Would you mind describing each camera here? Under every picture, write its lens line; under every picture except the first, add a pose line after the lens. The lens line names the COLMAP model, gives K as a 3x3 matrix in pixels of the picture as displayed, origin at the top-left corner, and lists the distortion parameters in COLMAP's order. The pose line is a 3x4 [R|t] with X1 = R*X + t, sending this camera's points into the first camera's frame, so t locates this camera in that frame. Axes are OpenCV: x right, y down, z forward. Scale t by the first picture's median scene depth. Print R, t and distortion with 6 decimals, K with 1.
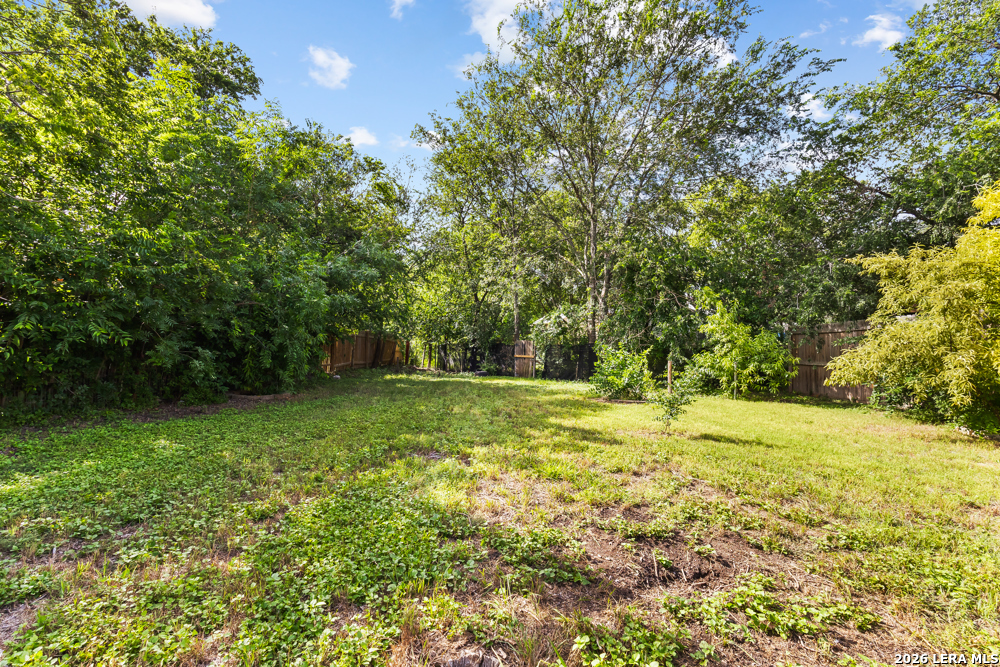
lens RADIAL K [[467.7, 0, 497.5], [0, 467.7, 331.0], [0, 0, 1]] dist [0.000141, 0.000396]
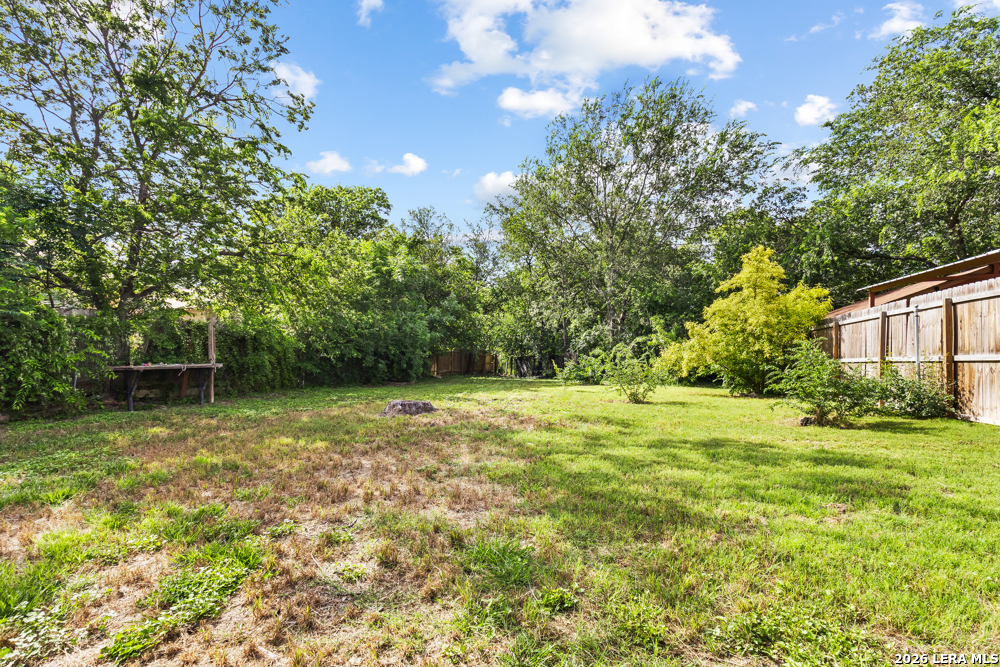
lens RADIAL K [[472.4, 0, 498.6], [0, 472.4, 355.1], [0, 0, 1]] dist [0.000512, 0.000107]
pose [[0.973756, -0.027901, -0.225877, 0.232644], [0.033270, 0.999246, 0.019996, -0.005941], [0.225149, -0.026986, 0.973951, -0.561442]]
